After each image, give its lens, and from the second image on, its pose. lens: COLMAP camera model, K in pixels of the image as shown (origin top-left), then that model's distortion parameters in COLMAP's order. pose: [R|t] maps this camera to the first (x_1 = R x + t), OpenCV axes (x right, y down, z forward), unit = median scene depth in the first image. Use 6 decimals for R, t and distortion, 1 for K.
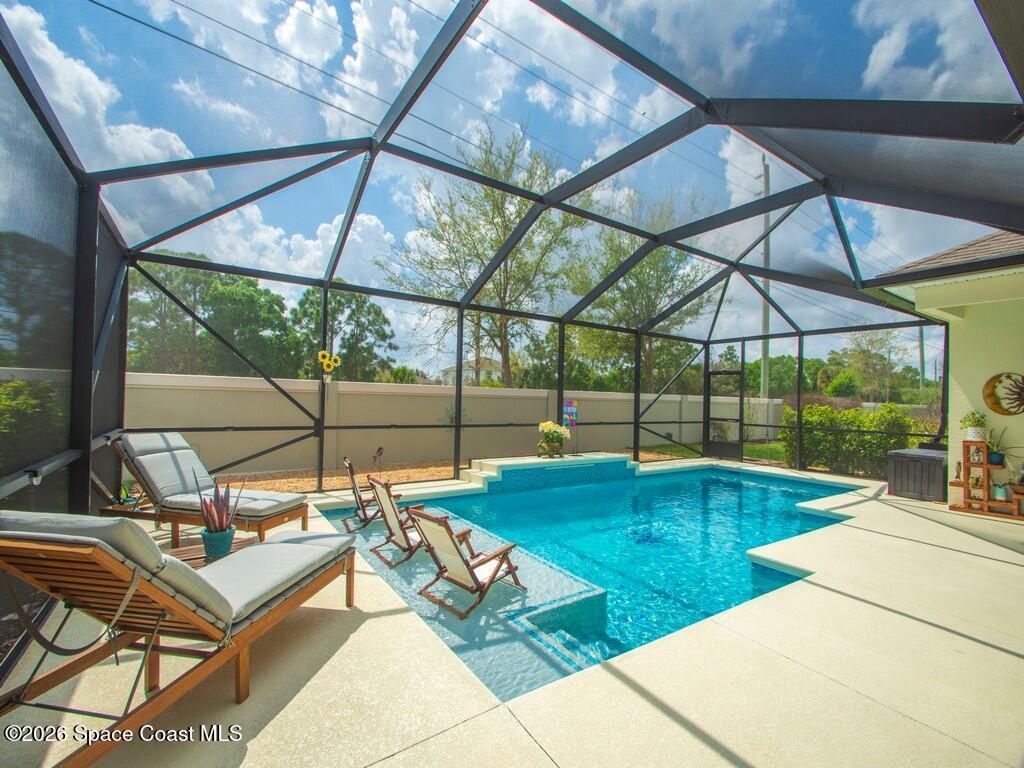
lens RADIAL K [[454.6, 0, 506.1], [0, 454.6, 397.9], [0, 0, 1]] dist [0.007953, -0.012104]
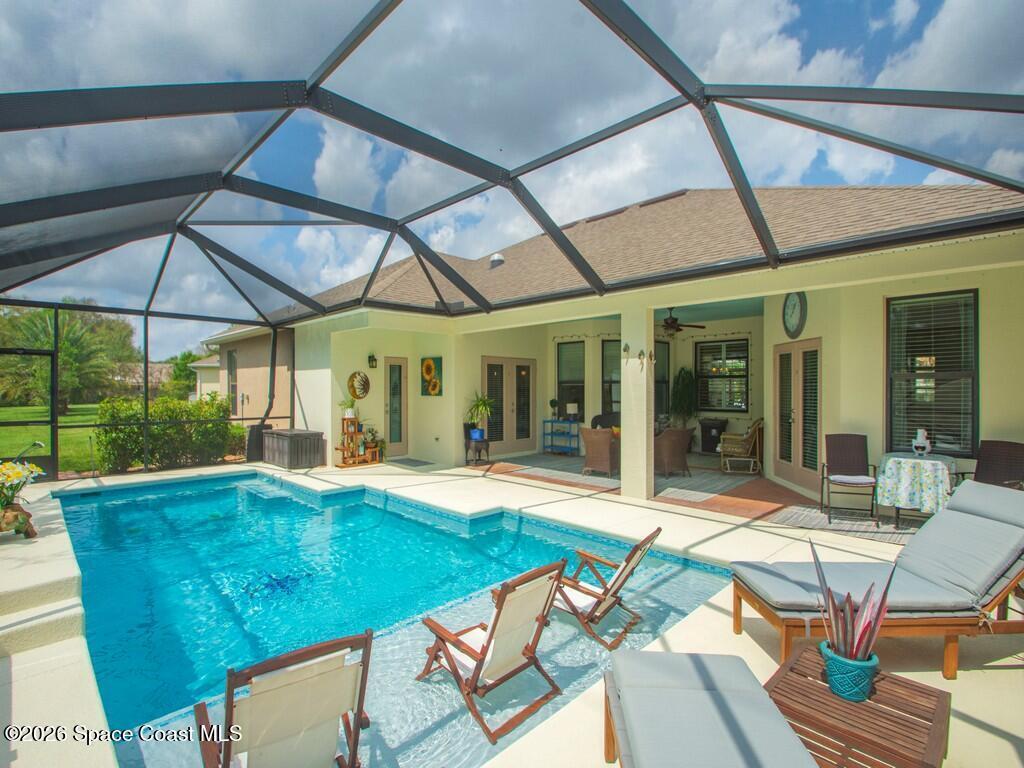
lens RADIAL K [[494.3, 0, 506.2], [0, 494.3, 387.4], [0, 0, 1]] dist [-0.005215, -0.000385]
pose [[-0.201594, -0.024874, 0.979153, -0.600295], [-0.005251, 0.999691, 0.024315, -0.043223], [-0.979455, -0.000240, -0.201663, 0.805891]]
